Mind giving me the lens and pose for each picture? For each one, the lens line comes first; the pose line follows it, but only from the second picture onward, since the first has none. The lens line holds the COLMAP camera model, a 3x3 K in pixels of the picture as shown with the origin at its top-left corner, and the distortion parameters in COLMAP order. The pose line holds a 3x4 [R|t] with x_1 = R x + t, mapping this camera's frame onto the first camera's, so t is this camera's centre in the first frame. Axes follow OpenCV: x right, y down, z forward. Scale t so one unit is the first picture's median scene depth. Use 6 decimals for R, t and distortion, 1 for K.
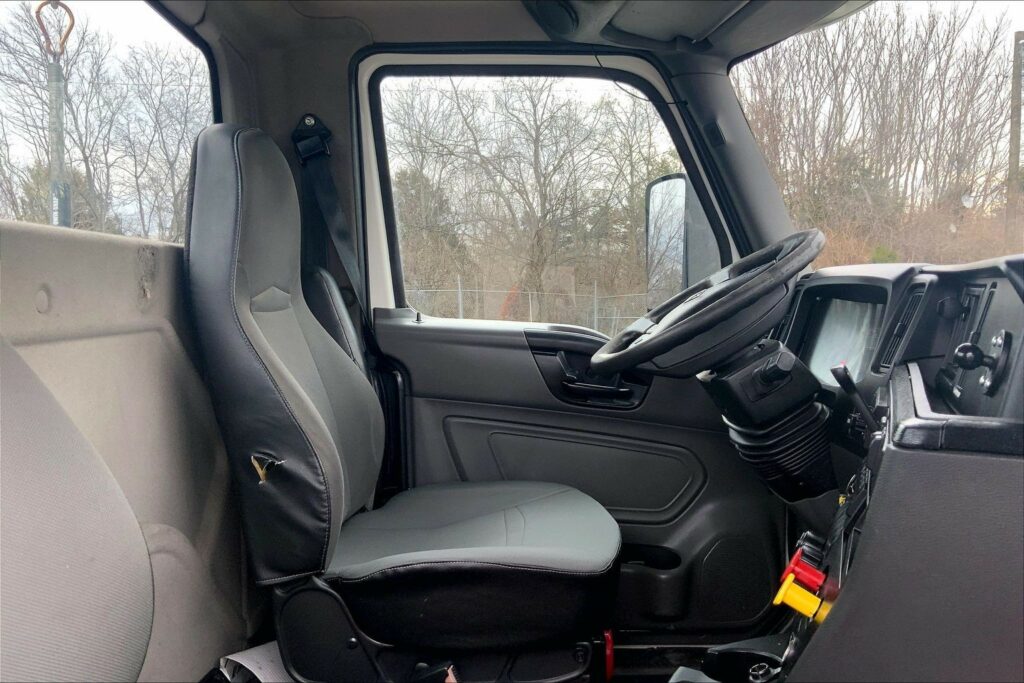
lens RADIAL K [[834.3, 0, 512.0], [0, 834.3, 341.5], [0, 0, 1]] dist [0.120496, -0.279442]
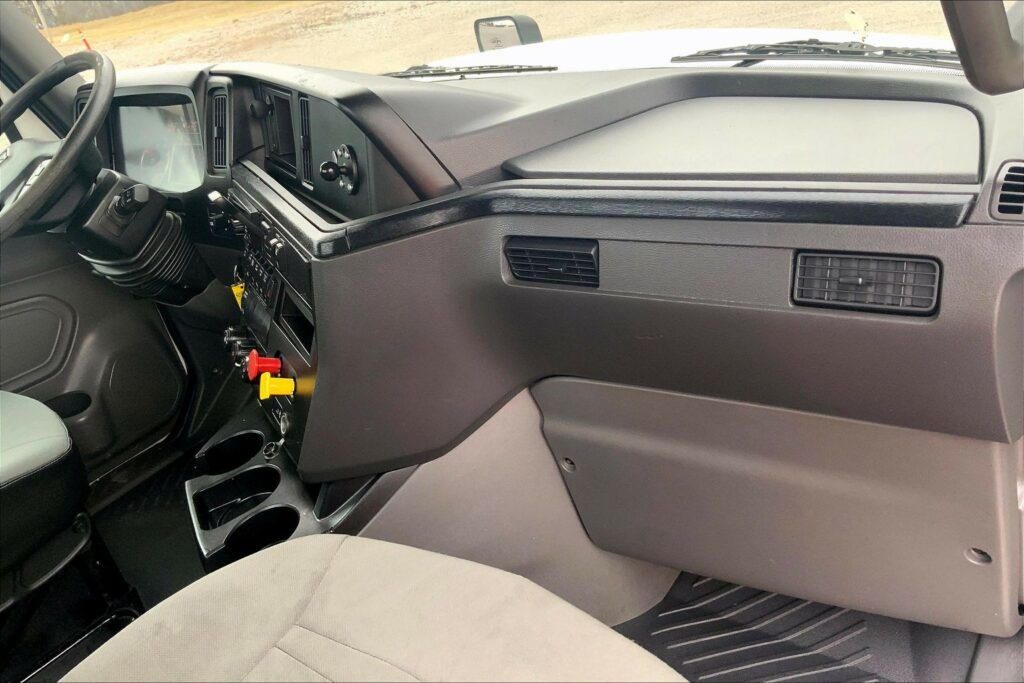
lens RADIAL K [[834.3, 0, 512.0], [0, 834.3, 341.5], [0, 0, 1]] dist [0.120496, -0.279442]
pose [[0.612300, -0.468517, 0.636852, -0.172297], [0.248486, 0.878725, 0.407551, -0.143867], [-0.750562, -0.091295, 0.654463, -0.078450]]
